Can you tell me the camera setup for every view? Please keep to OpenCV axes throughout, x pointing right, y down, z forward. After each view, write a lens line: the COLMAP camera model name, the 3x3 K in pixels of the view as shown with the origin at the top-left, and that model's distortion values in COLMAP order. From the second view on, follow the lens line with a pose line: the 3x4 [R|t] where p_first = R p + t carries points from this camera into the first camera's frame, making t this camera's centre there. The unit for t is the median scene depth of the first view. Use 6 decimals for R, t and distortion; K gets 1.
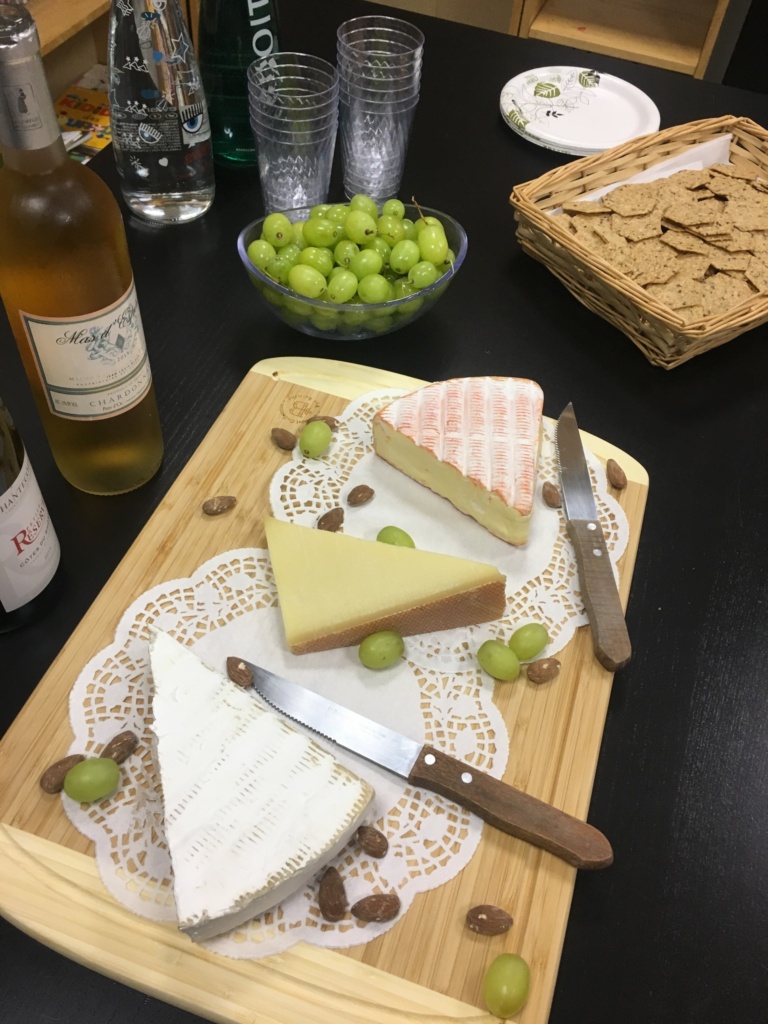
lens RADIAL K [[851.0, 0, 384.0], [0, 851.0, 512.0], [0, 0, 1]] dist [0.005719, -0.001761]
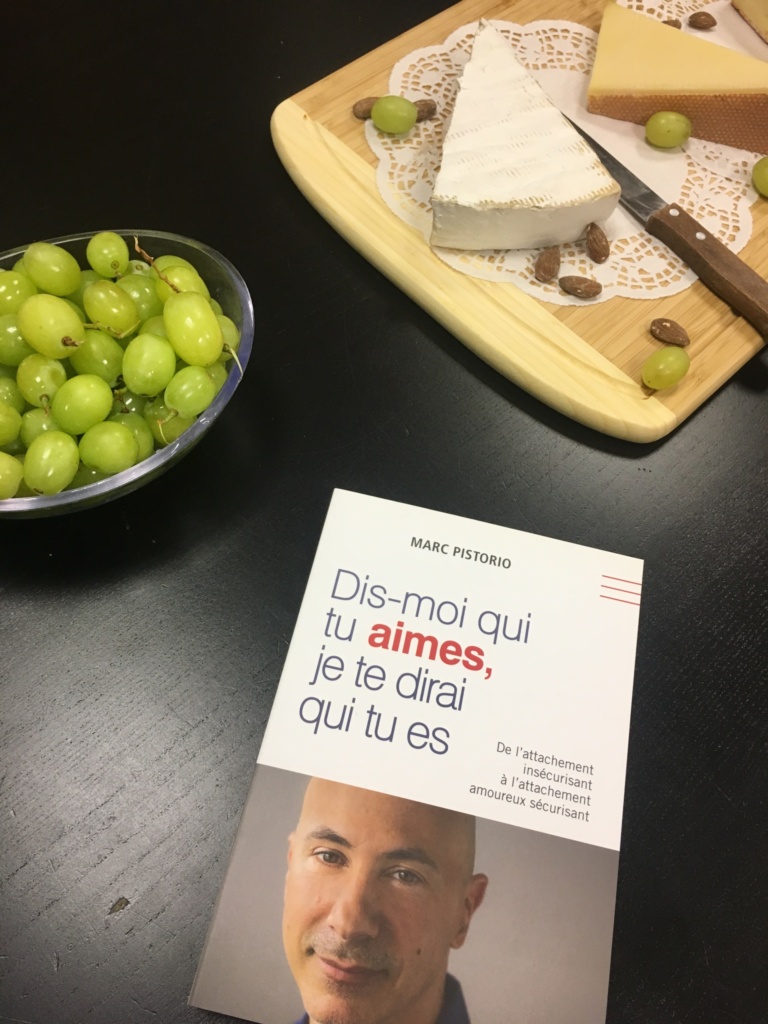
lens RADIAL K [[851.0, 0, 384.0], [0, 851.0, 512.0], [0, 0, 1]] dist [0.005719, -0.001761]
pose [[0.888162, 0.411125, -0.205291, 0.106256], [-0.361829, 0.901061, 0.239103, 0.513306], [0.283281, -0.138082, 0.949044, -0.184925]]
